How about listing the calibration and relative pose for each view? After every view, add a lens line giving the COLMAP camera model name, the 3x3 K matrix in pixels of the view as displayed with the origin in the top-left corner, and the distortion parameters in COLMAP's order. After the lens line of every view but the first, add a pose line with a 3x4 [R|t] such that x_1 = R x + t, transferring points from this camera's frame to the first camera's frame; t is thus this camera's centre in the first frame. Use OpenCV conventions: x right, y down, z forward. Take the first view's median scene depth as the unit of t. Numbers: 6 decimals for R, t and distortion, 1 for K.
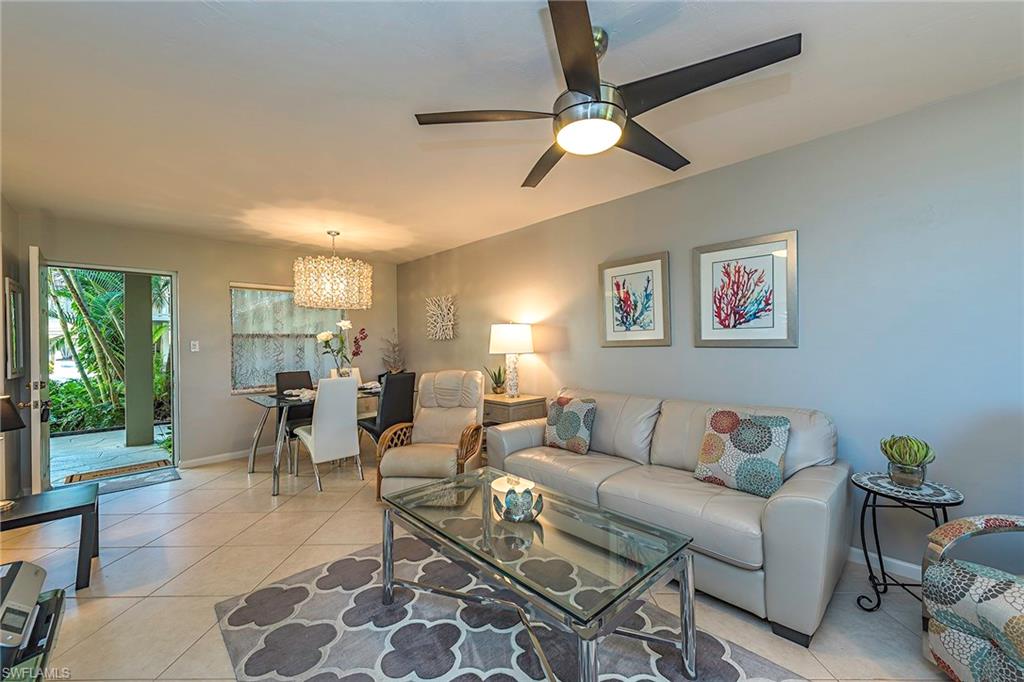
lens RADIAL K [[410.6, 0, 515.6], [0, 410.6, 339.7], [0, 0, 1]] dist [0.000493, 0.000039]
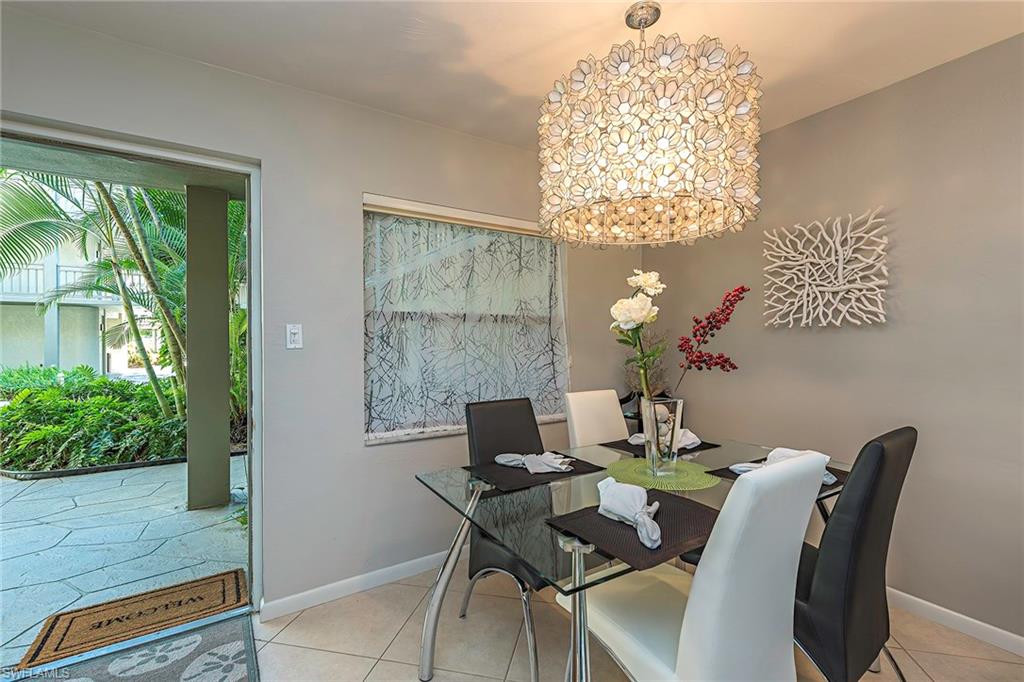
lens RADIAL K [[456.9, 0, 511.0], [0, 456.9, 340.0], [0, 0, 1]] dist [0.000772, -0.000008]
pose [[0.978522, 0.009363, -0.205929, -0.313556], [-0.006708, 0.999885, 0.013589, 0.007686], [0.206033, -0.011915, 0.978473, 0.394030]]
